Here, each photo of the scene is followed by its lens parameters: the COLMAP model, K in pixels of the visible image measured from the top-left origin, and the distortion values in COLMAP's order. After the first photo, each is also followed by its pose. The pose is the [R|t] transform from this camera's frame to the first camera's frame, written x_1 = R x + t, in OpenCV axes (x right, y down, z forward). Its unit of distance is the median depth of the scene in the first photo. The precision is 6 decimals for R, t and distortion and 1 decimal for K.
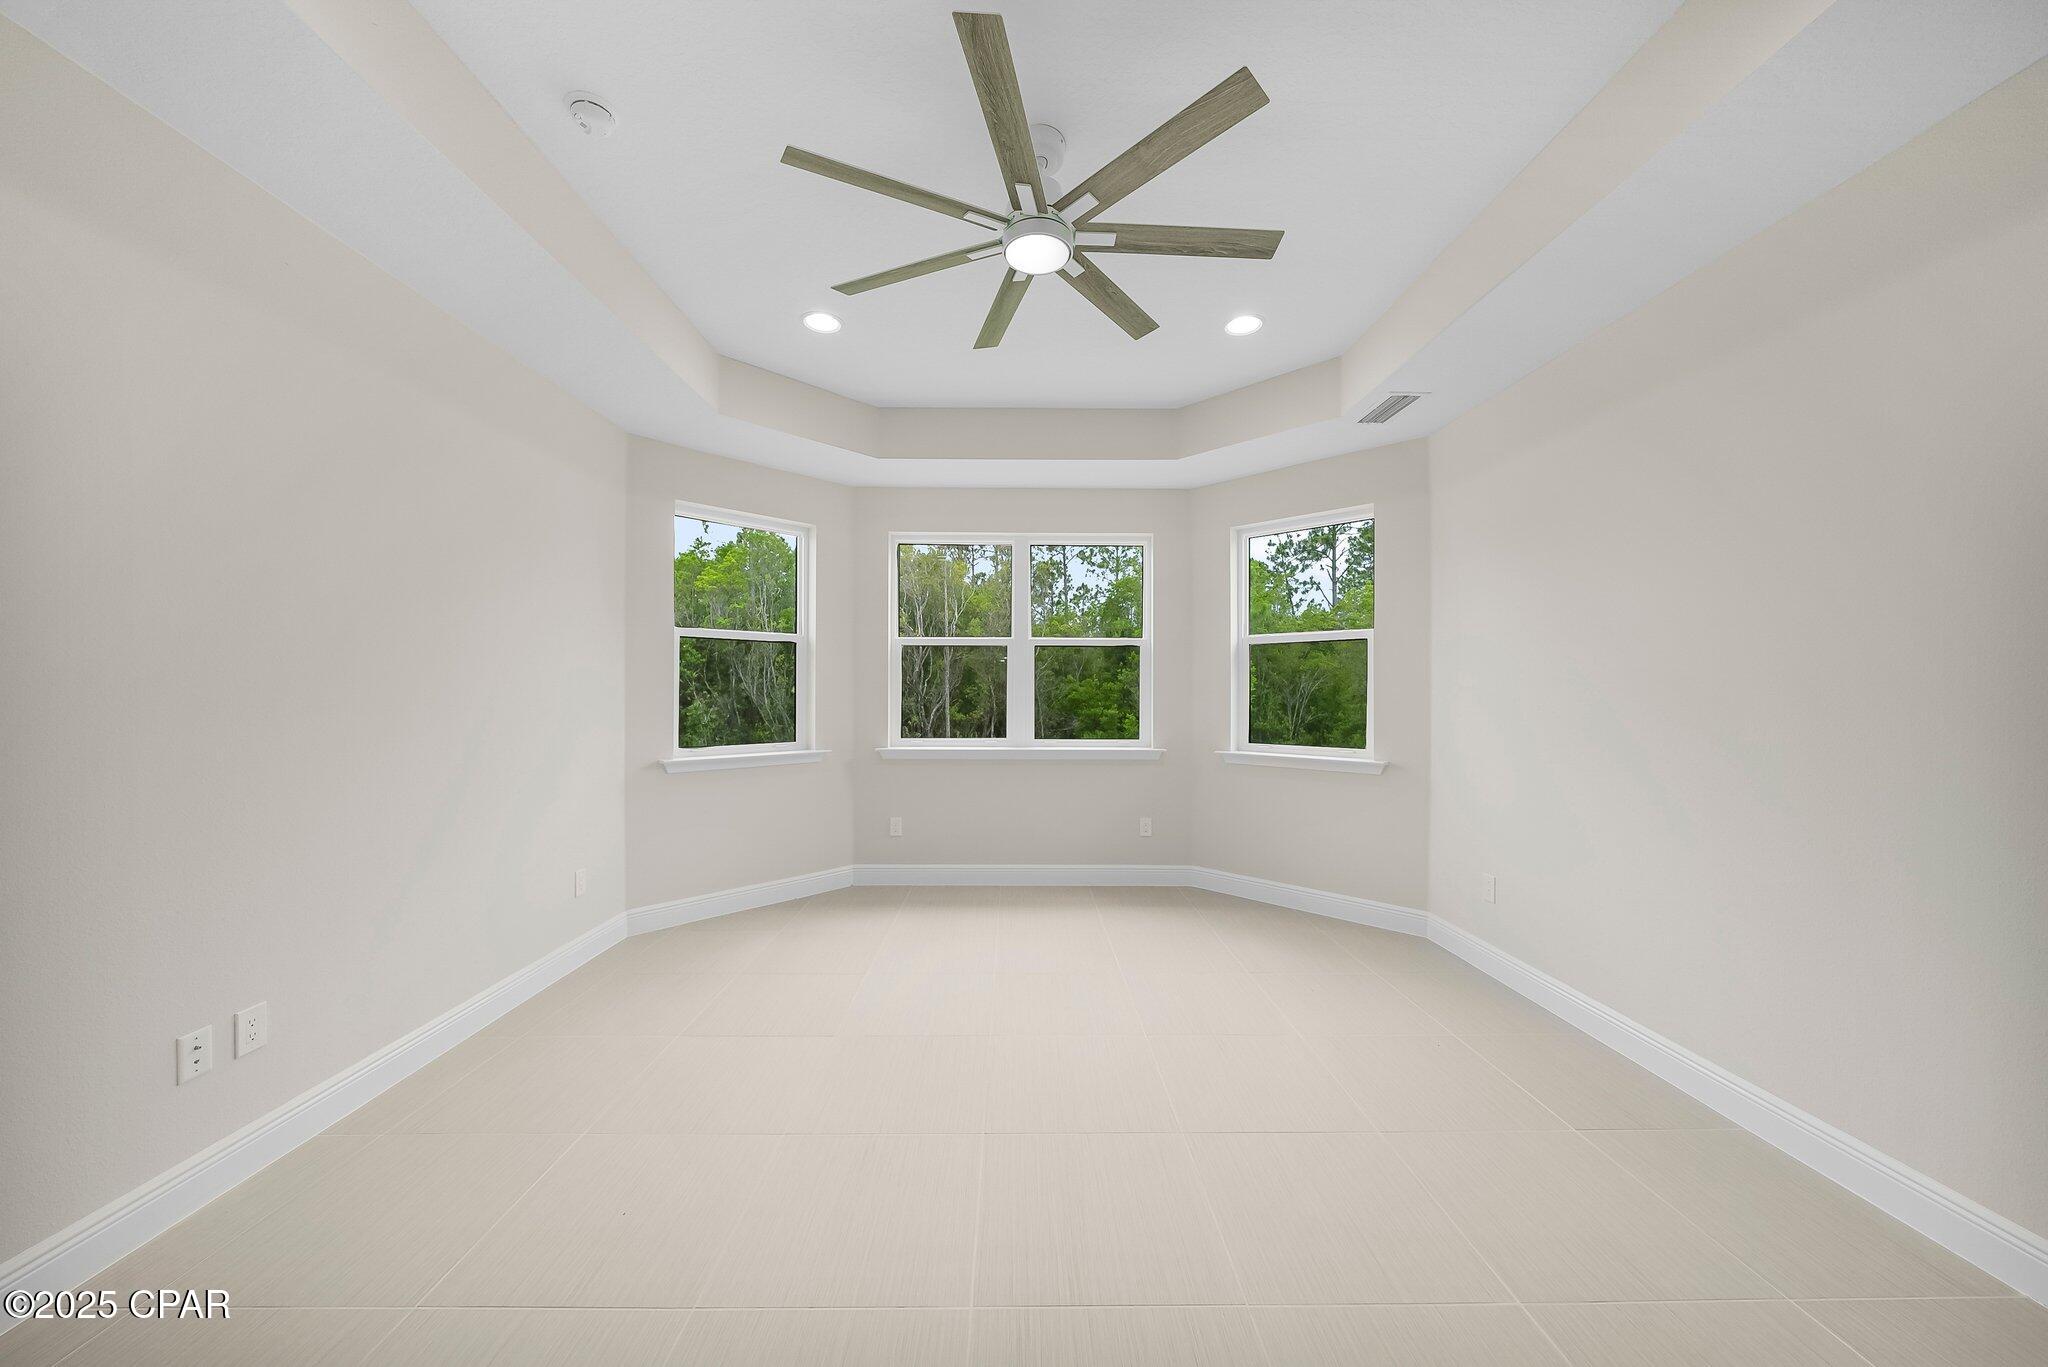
lens RADIAL K [[714.0, 0, 1018.5], [0, 714.0, 691.6], [0, 0, 1]] dist [-0.000495, -0.000022]
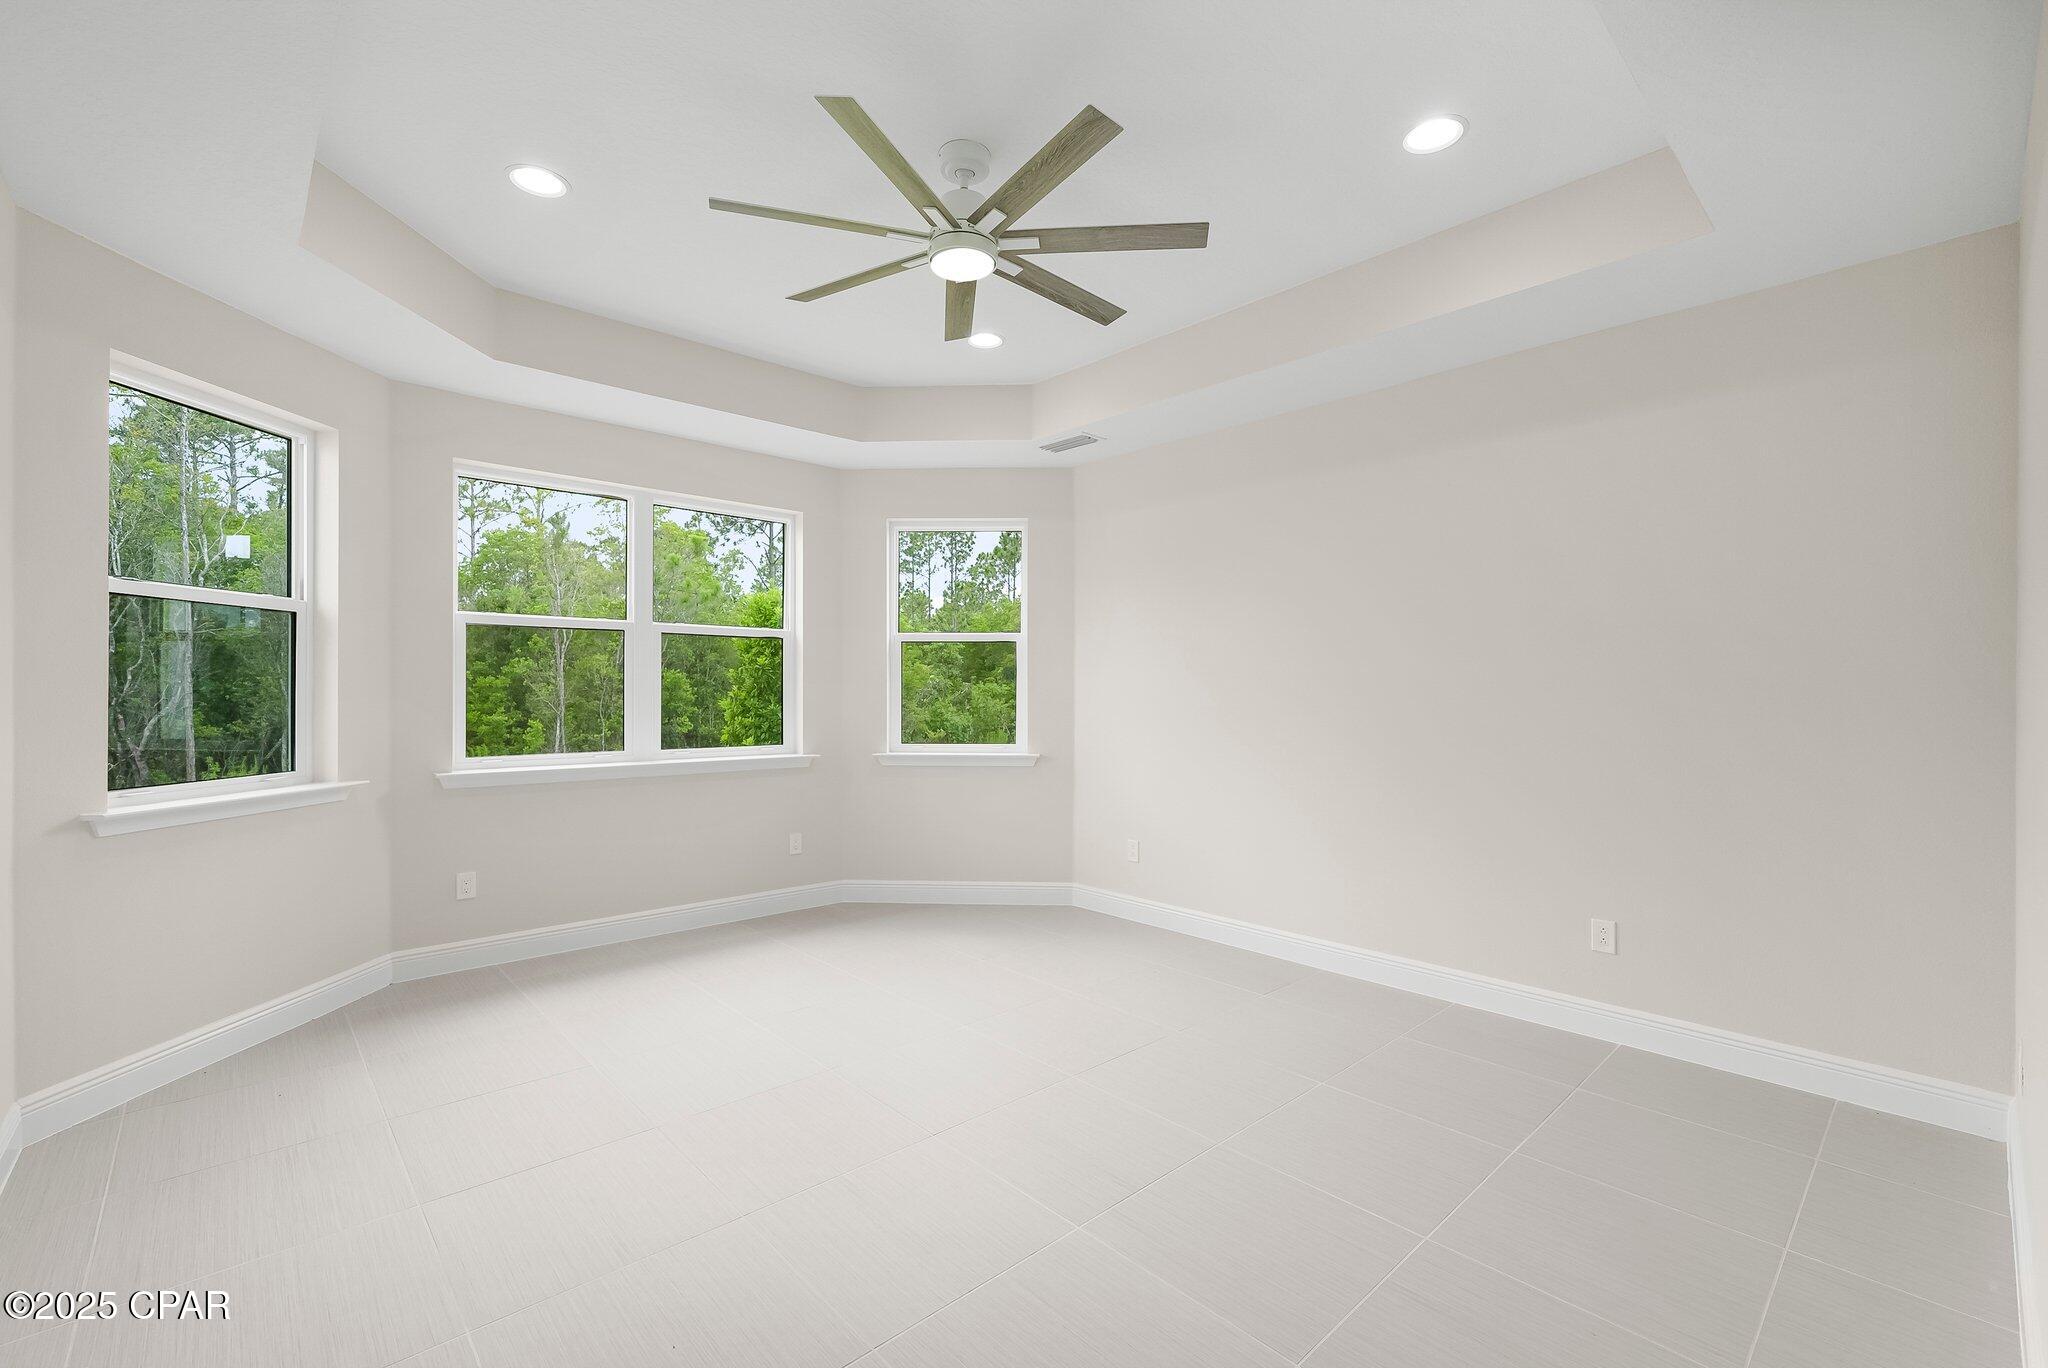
lens RADIAL K [[892.9, 0, 1013.9], [0, 892.9, 689.1], [0, 0, 1]] dist [0.001699, 0.000200]
pose [[0.737901, 0.000791, 0.674908, -0.380465], [-0.000696, 1.000000, -0.000411, -0.001245], [-0.674908, -0.000166, 0.737901, 0.003888]]
